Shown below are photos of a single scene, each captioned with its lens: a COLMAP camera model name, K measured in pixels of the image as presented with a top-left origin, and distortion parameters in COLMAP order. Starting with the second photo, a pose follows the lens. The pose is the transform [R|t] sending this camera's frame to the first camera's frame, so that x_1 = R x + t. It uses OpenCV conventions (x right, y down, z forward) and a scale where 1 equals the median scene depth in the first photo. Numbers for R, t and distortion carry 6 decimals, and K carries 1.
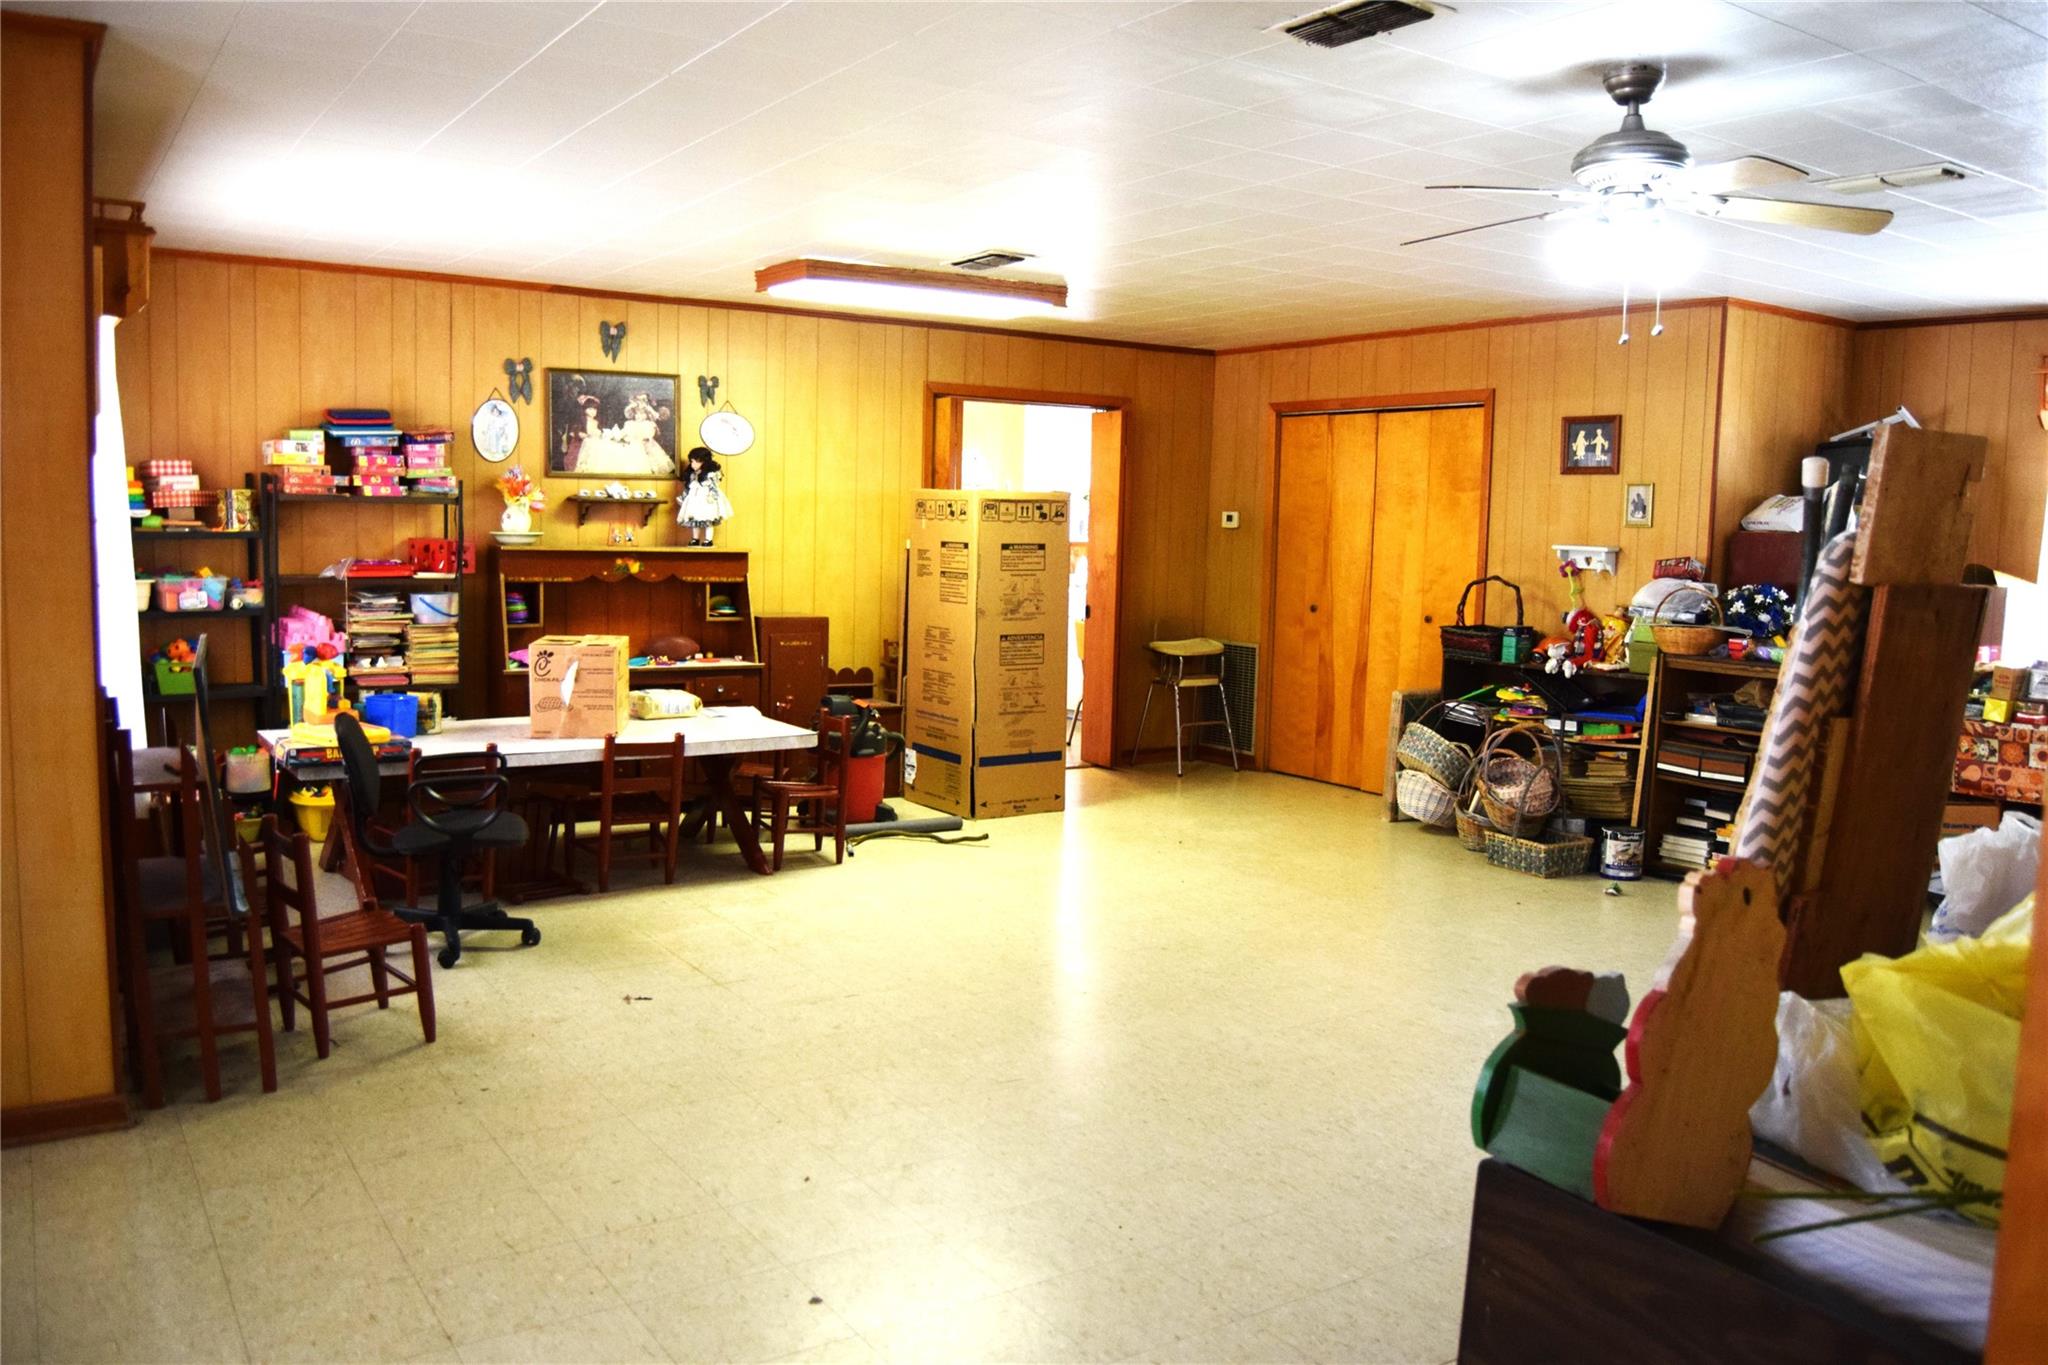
lens RADIAL K [[1597.1, 0, 1024.0], [0, 1597.1, 682.5], [0, 0, 1]] dist [-0.097338, 0.048040]
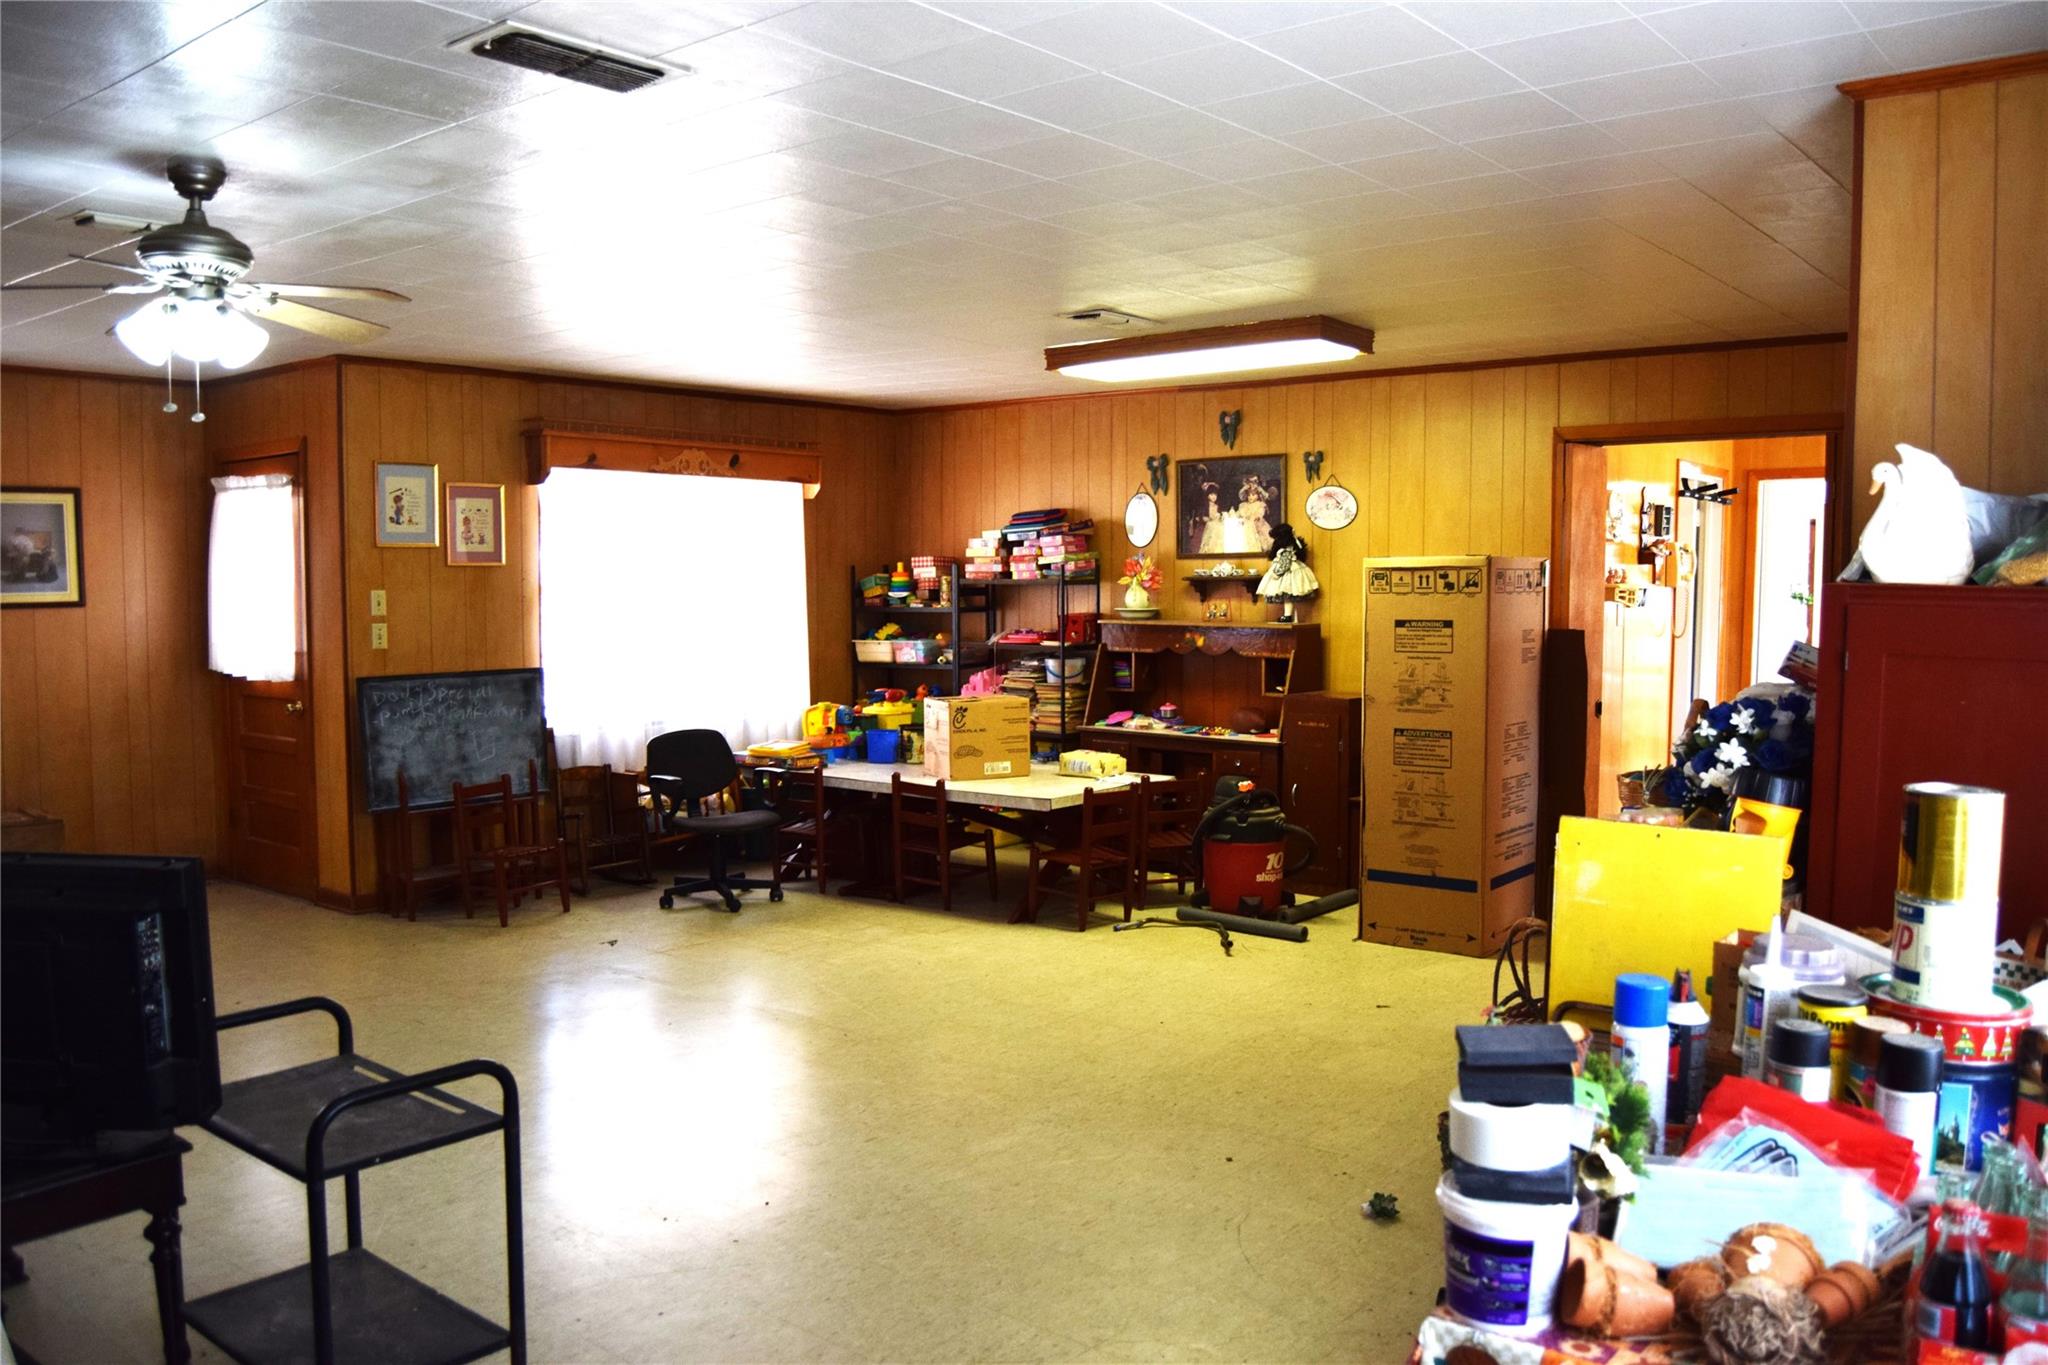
lens RADIAL K [[1597.1, 0, 1024.0], [0, 1597.1, 682.5], [0, 0, 1]] dist [-0.097338, 0.048040]
pose [[0.296183, 0.036875, -0.954419, 0.725349], [-0.090721, 0.995823, 0.010322, -0.044606], [0.950813, 0.083529, 0.298291, 0.561714]]
